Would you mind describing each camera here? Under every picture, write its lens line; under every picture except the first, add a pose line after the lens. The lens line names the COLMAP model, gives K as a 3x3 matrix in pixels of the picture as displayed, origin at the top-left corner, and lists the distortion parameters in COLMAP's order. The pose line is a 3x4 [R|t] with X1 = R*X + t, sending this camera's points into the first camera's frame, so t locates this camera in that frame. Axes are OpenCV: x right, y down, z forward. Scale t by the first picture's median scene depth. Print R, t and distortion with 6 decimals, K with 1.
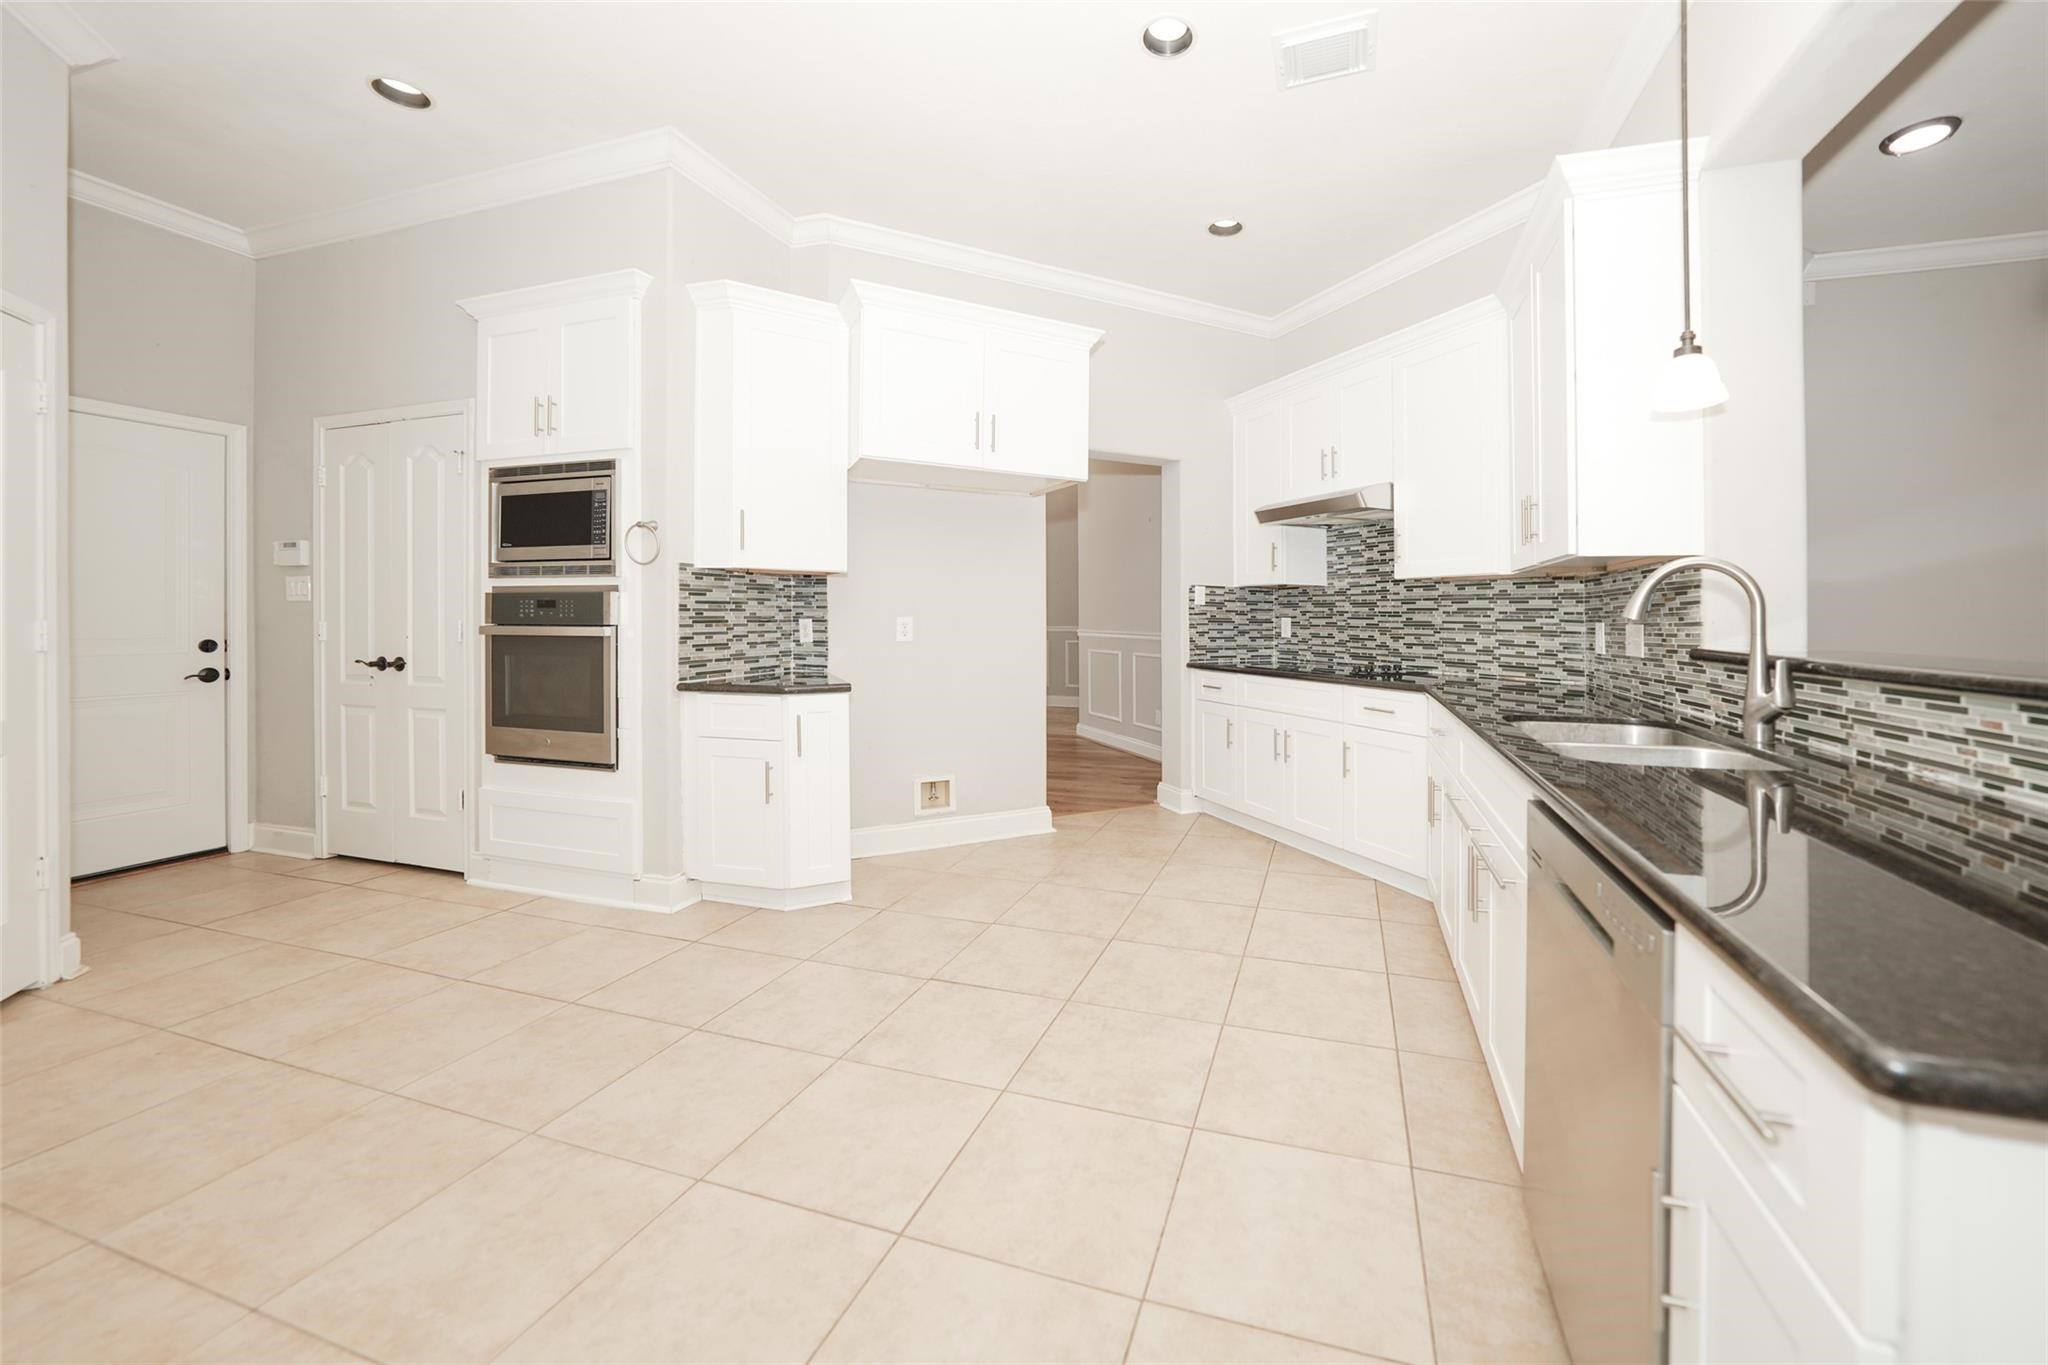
lens RADIAL K [[750.9, 0, 1033.3], [0, 750.9, 611.8], [0, 0, 1]] dist [-0.017085, 0.003859]
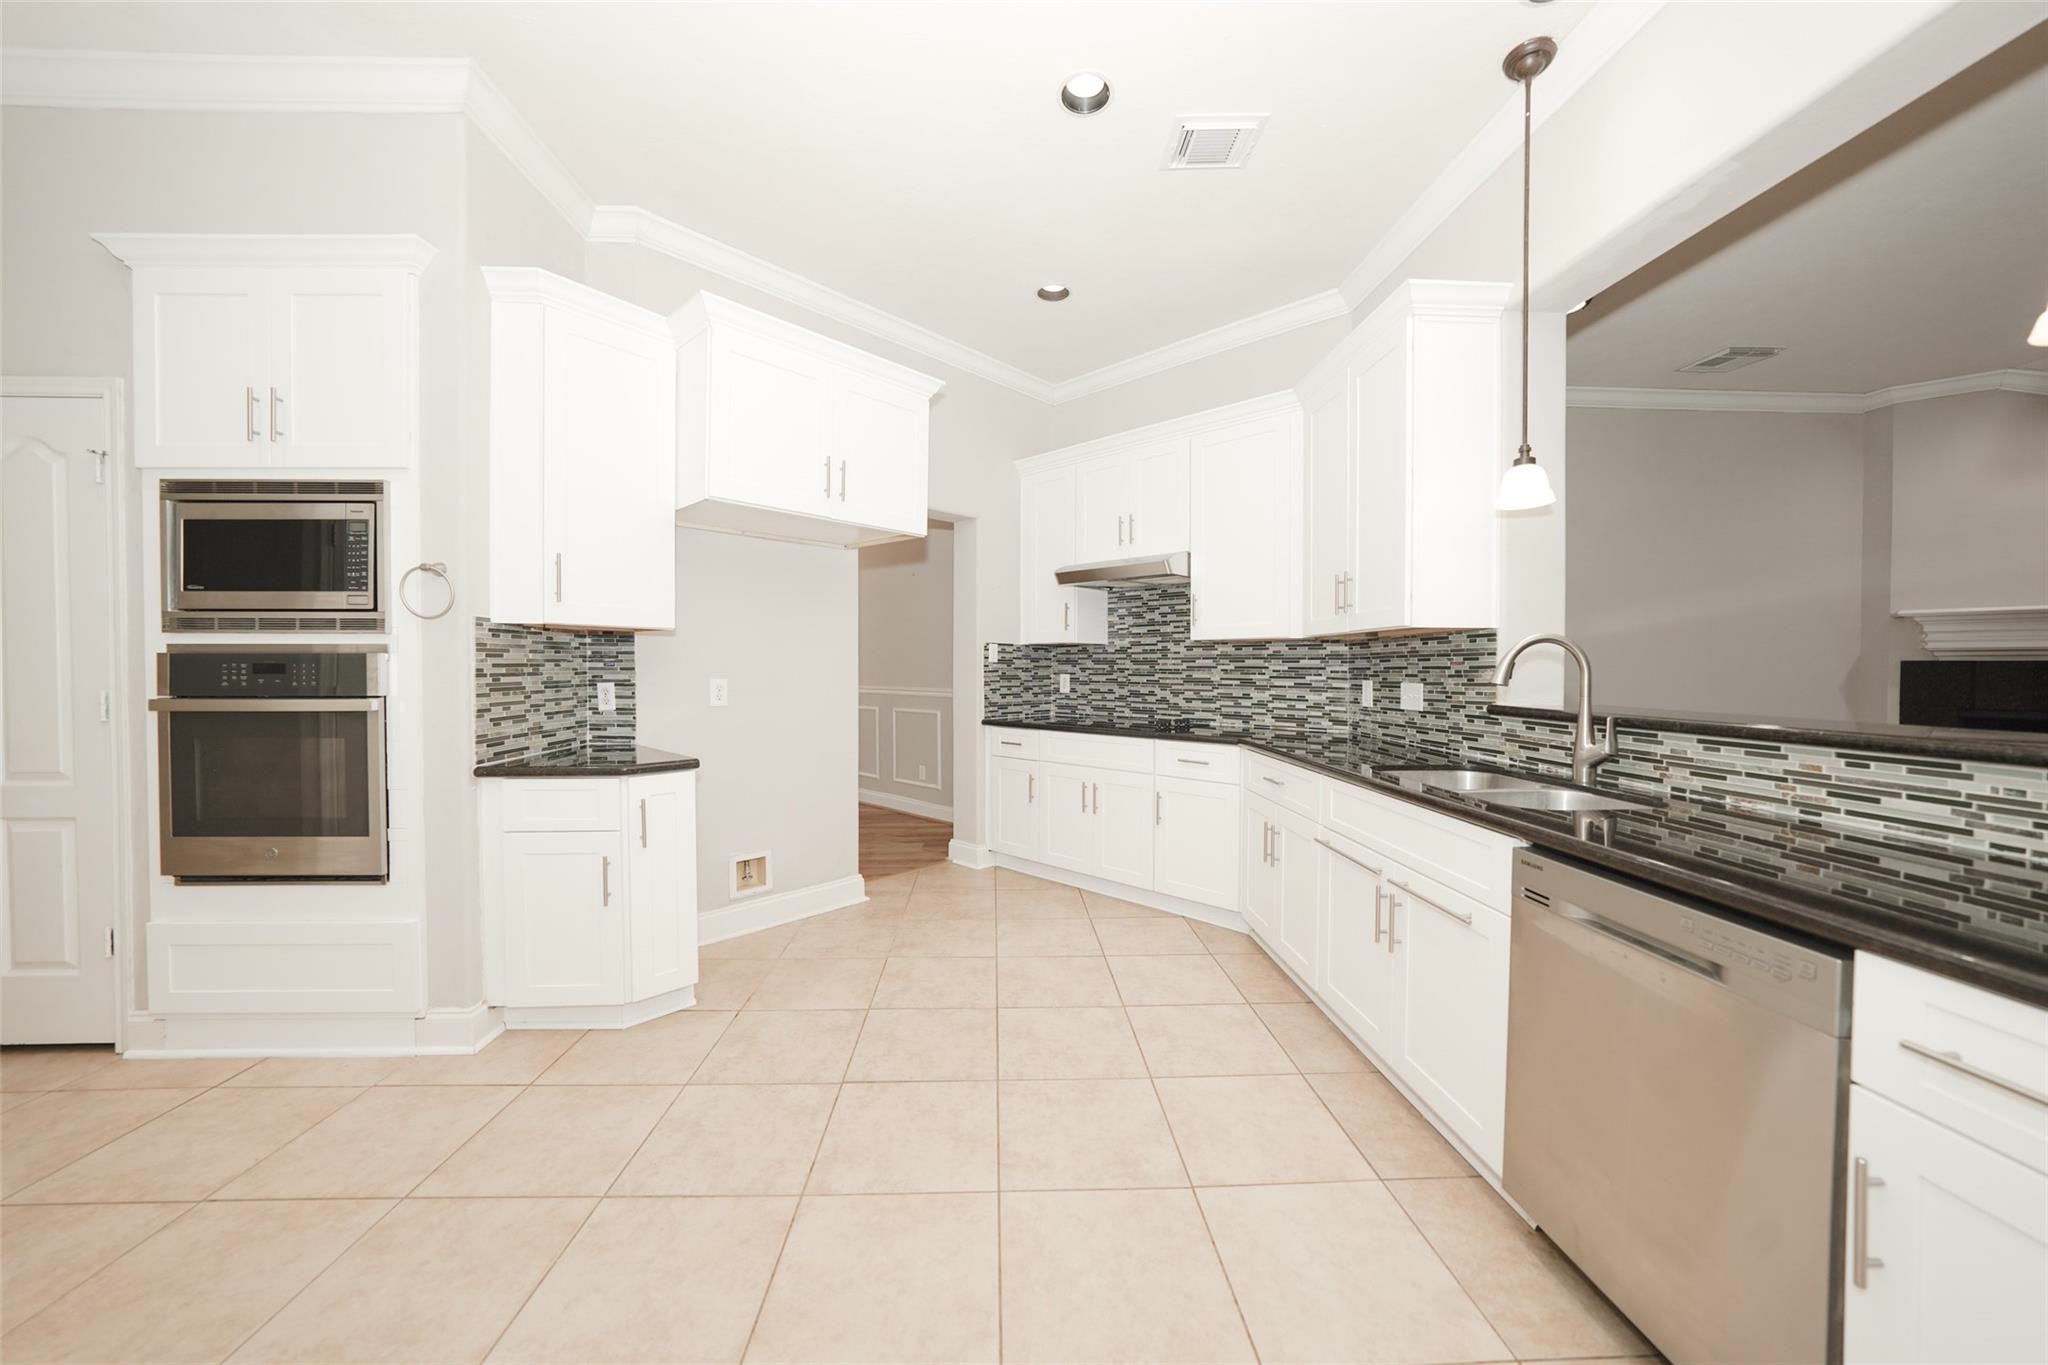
lens RADIAL K [[750.9, 0, 945.0], [0, 750.9, 675.8], [0, 0, 1]] dist [-0.017085, 0.003859]
pose [[0.949655, -0.007855, 0.313198, -0.227420], [0.001924, 0.999813, 0.019241, -0.015618], [-0.313291, -0.017670, 0.949493, 0.079767]]
